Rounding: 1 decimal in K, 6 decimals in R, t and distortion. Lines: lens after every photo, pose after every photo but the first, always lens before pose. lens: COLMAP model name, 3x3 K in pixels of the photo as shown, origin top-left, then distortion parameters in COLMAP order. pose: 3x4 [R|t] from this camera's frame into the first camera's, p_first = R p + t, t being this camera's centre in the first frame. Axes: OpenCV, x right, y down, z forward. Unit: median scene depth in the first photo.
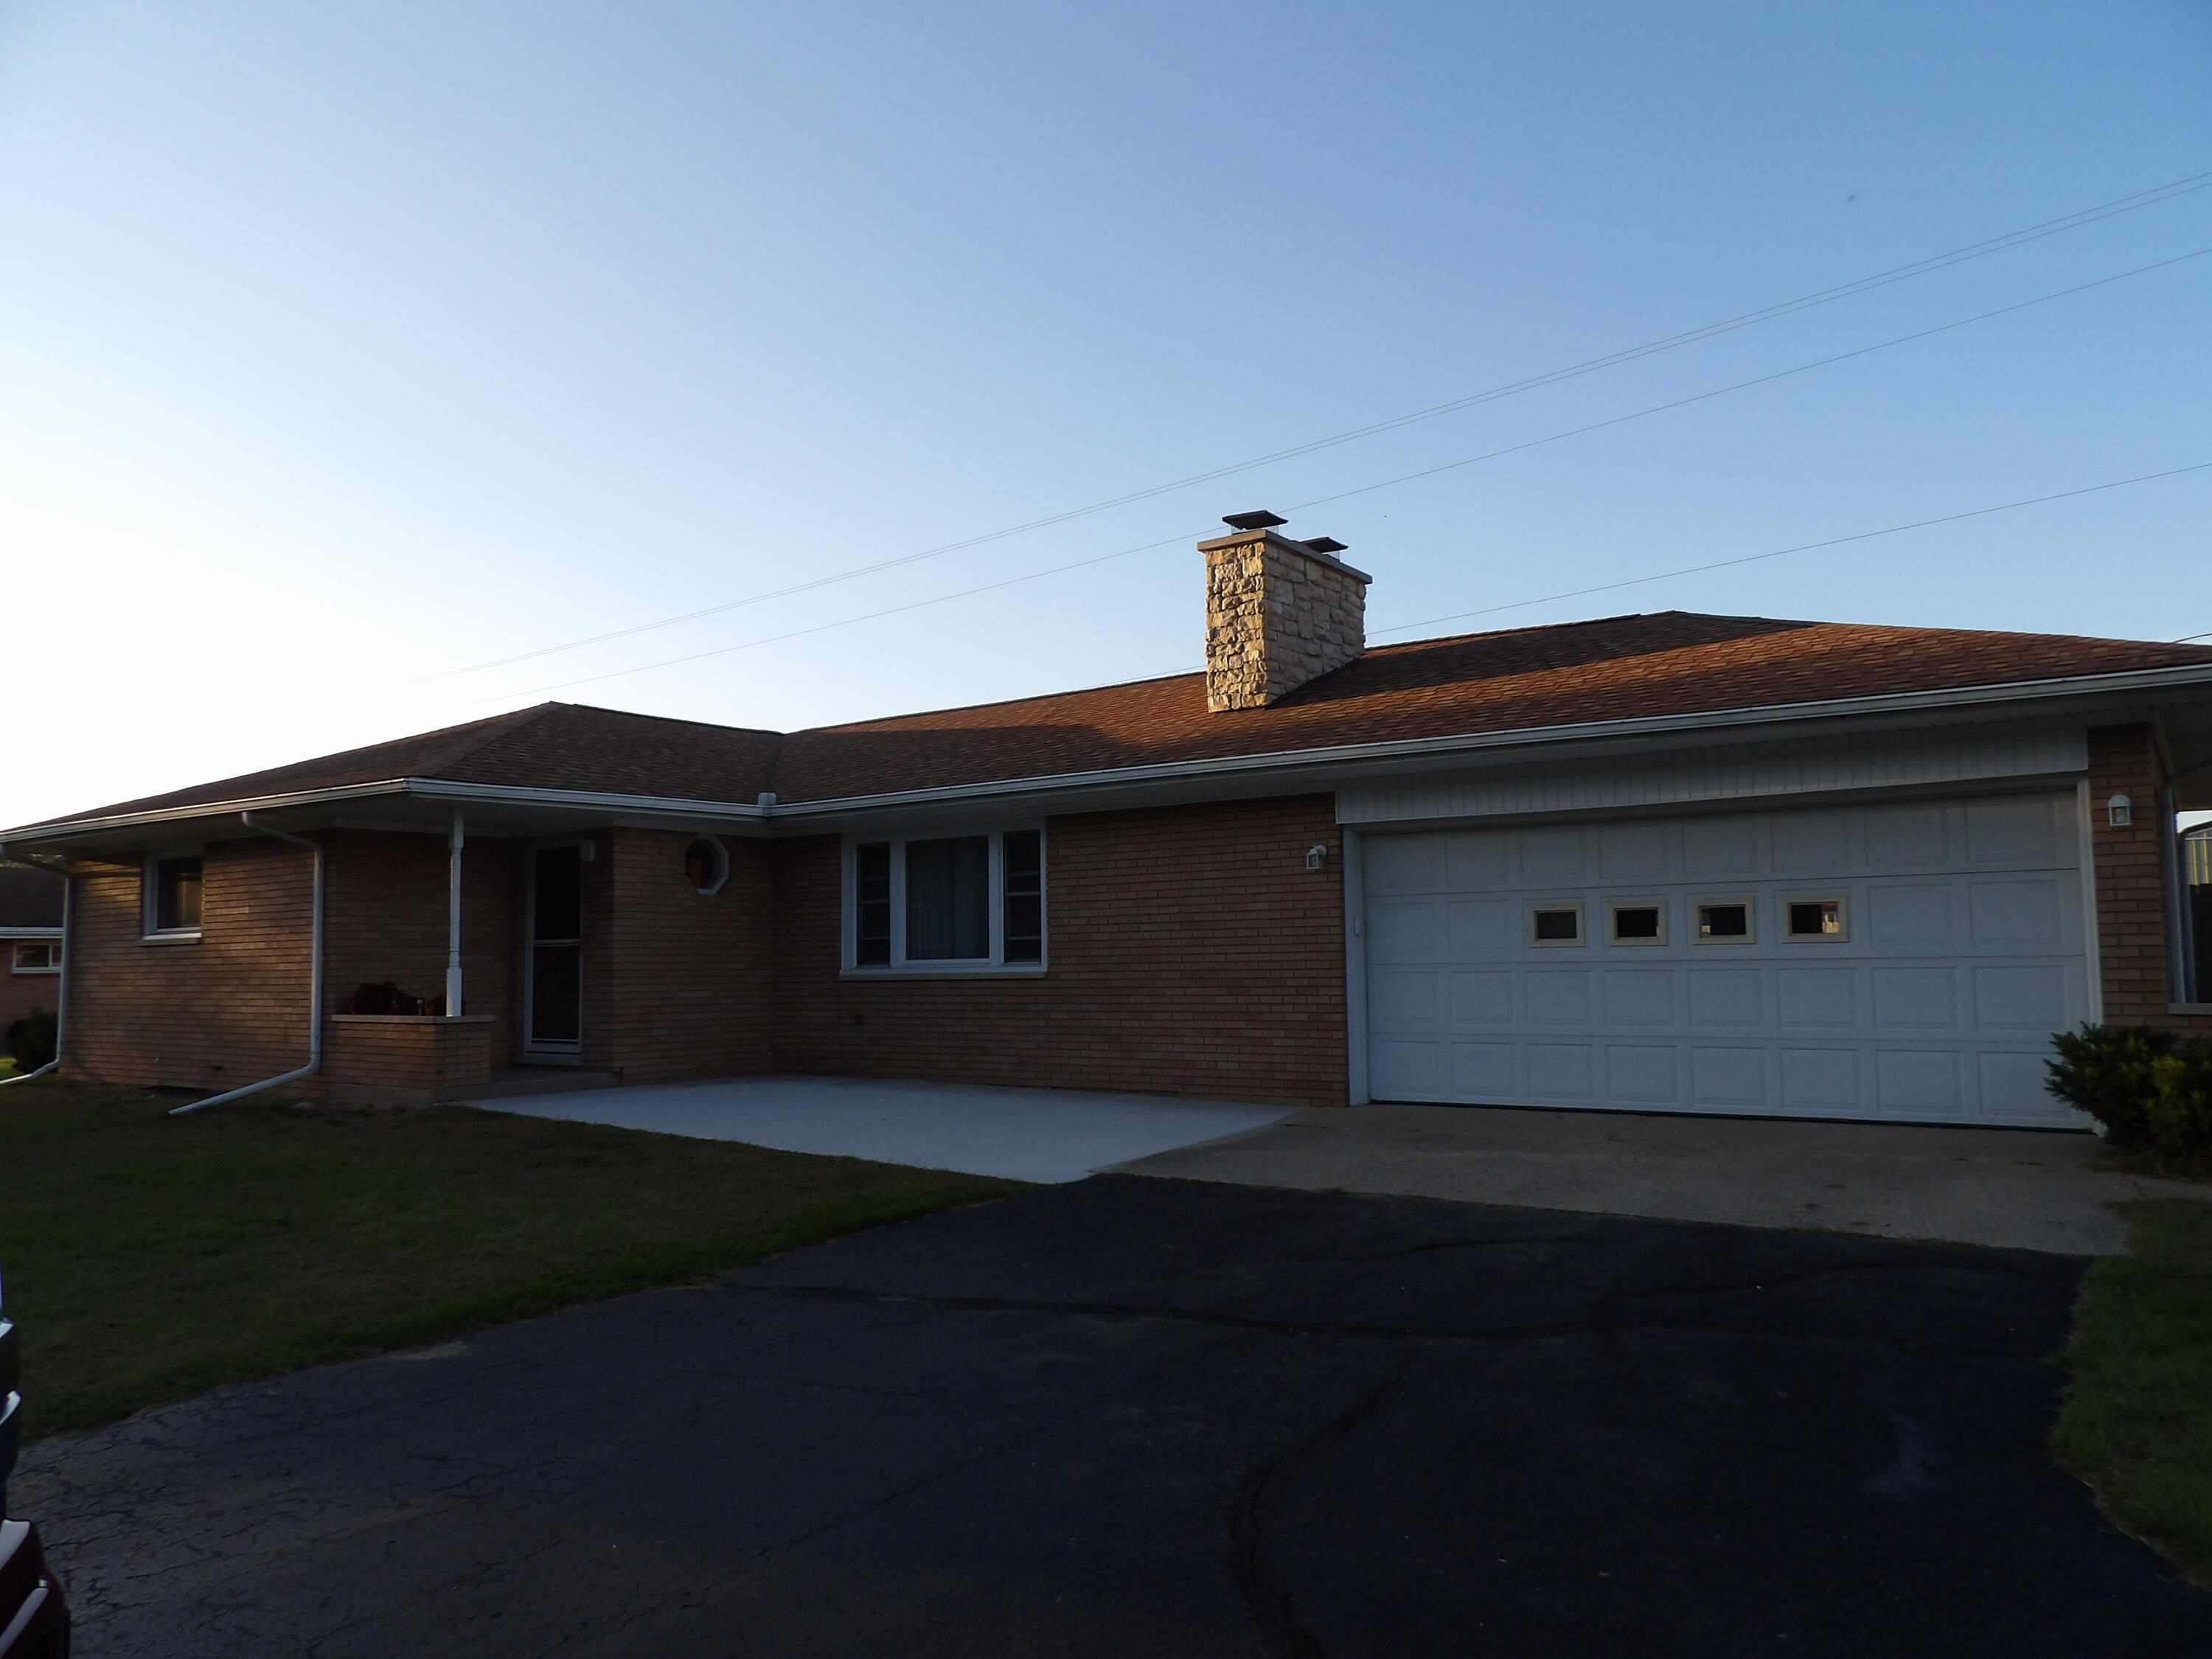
lens RADIAL K [[1586.3, 0, 1106.0], [0, 1586.3, 829.5], [0, 0, 1]] dist [-0.012999, -0.003095]
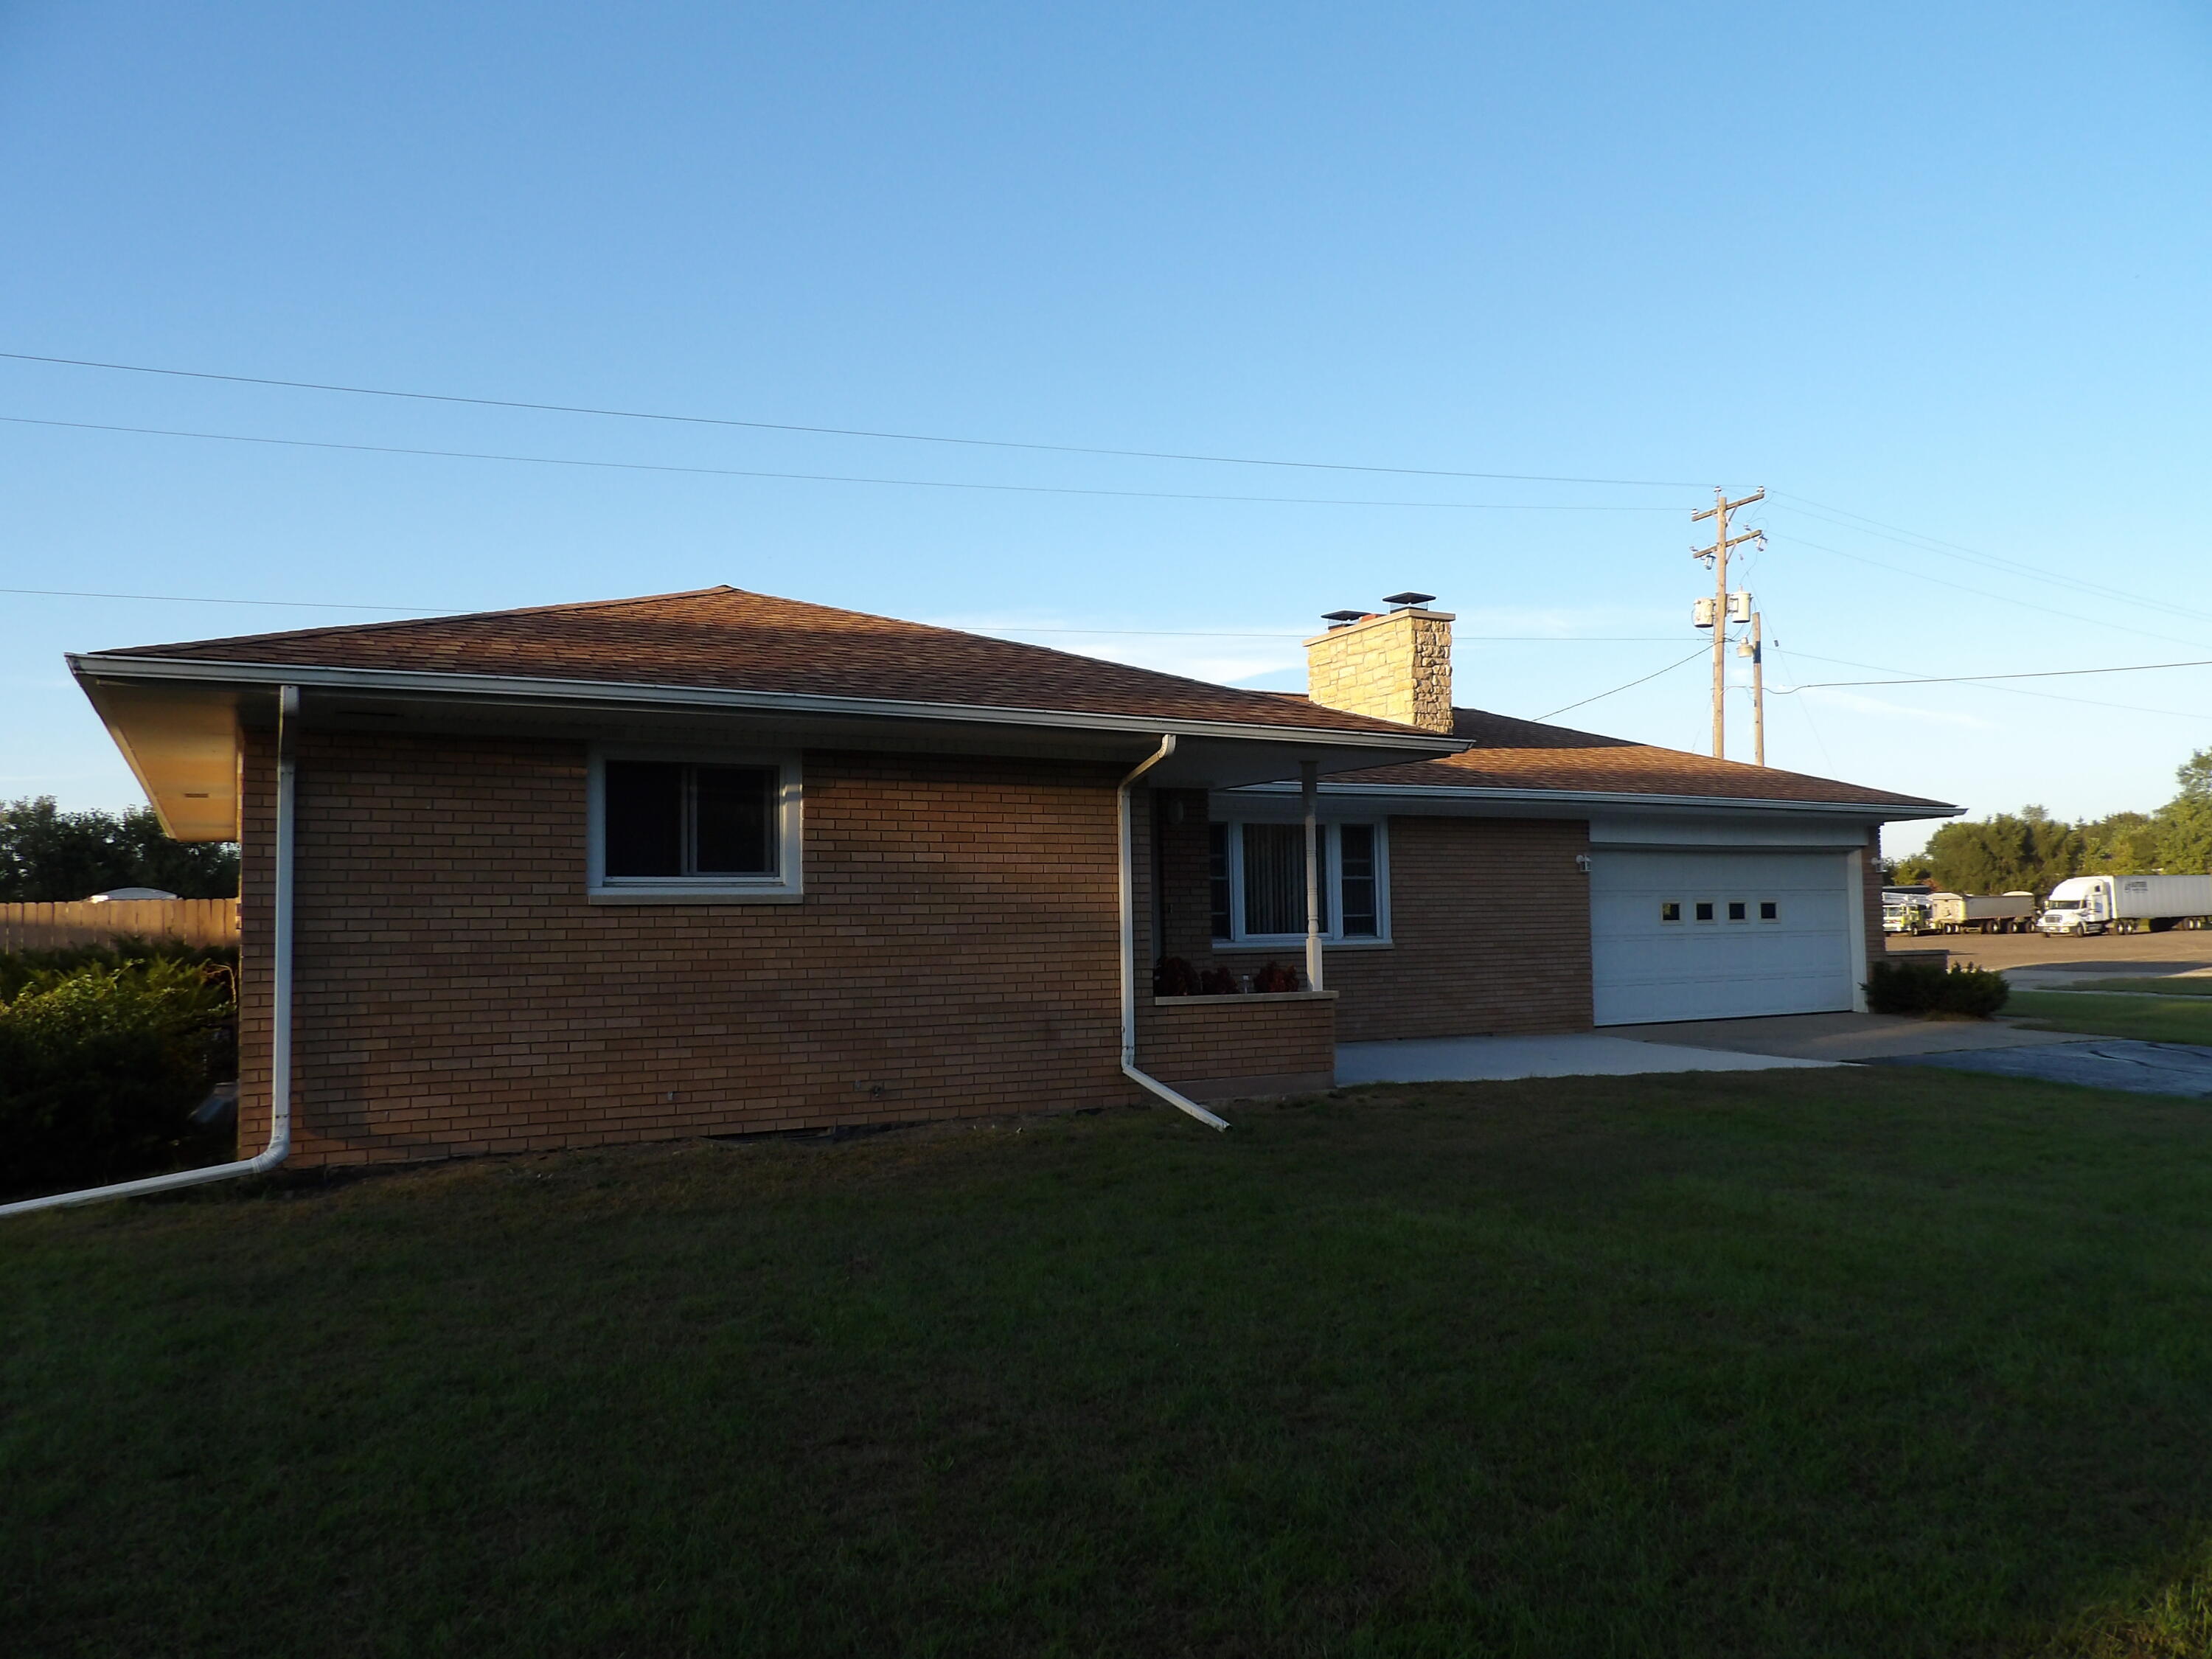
lens RADIAL K [[1586.3, 0, 1106.0], [0, 1586.3, 829.5], [0, 0, 1]] dist [-0.012999, -0.003095]
pose [[0.435395, 0.064225, 0.897946, -1.209687], [-0.067565, 0.996970, -0.038547, 0.063801], [-0.897701, -0.043886, 0.438415, 0.662536]]
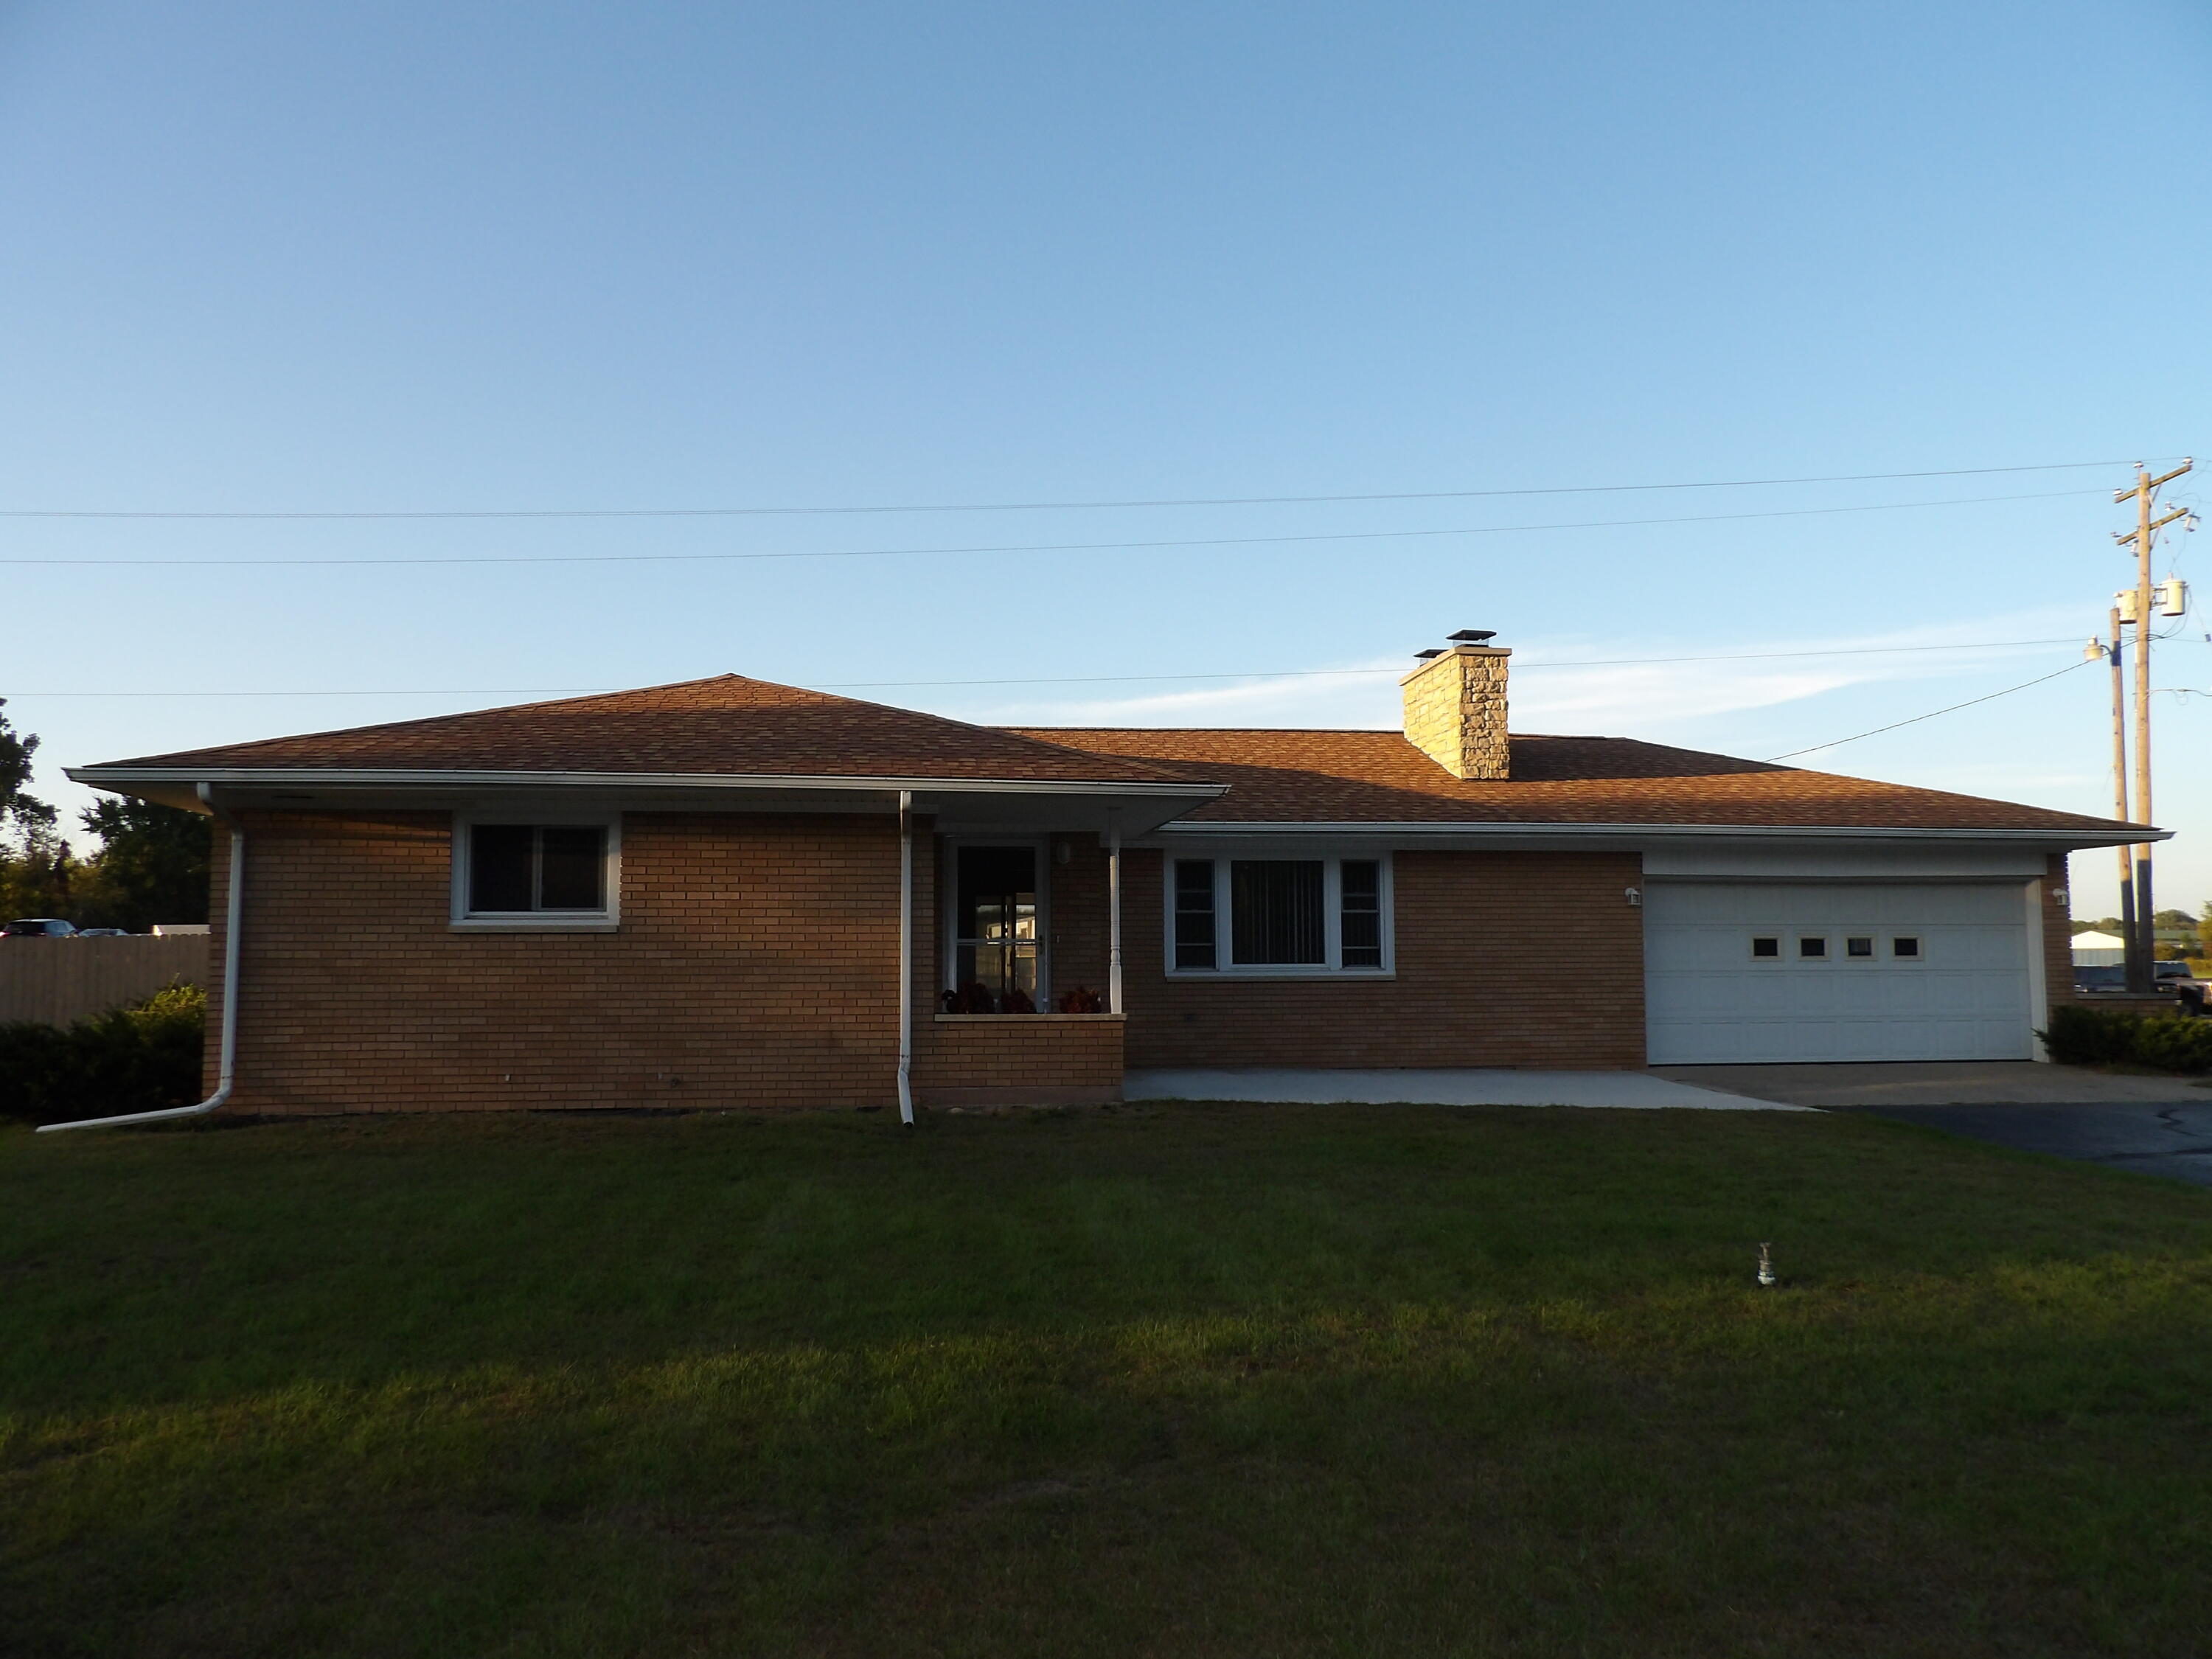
lens RADIAL K [[1586.3, 0, 1106.0], [0, 1586.3, 829.5], [0, 0, 1]] dist [-0.012999, -0.003095]
pose [[0.730902, 0.071064, 0.678772, -1.046201], [-0.064916, 0.997294, -0.034510, 0.033004], [-0.679388, -0.018840, 0.733538, 0.239681]]
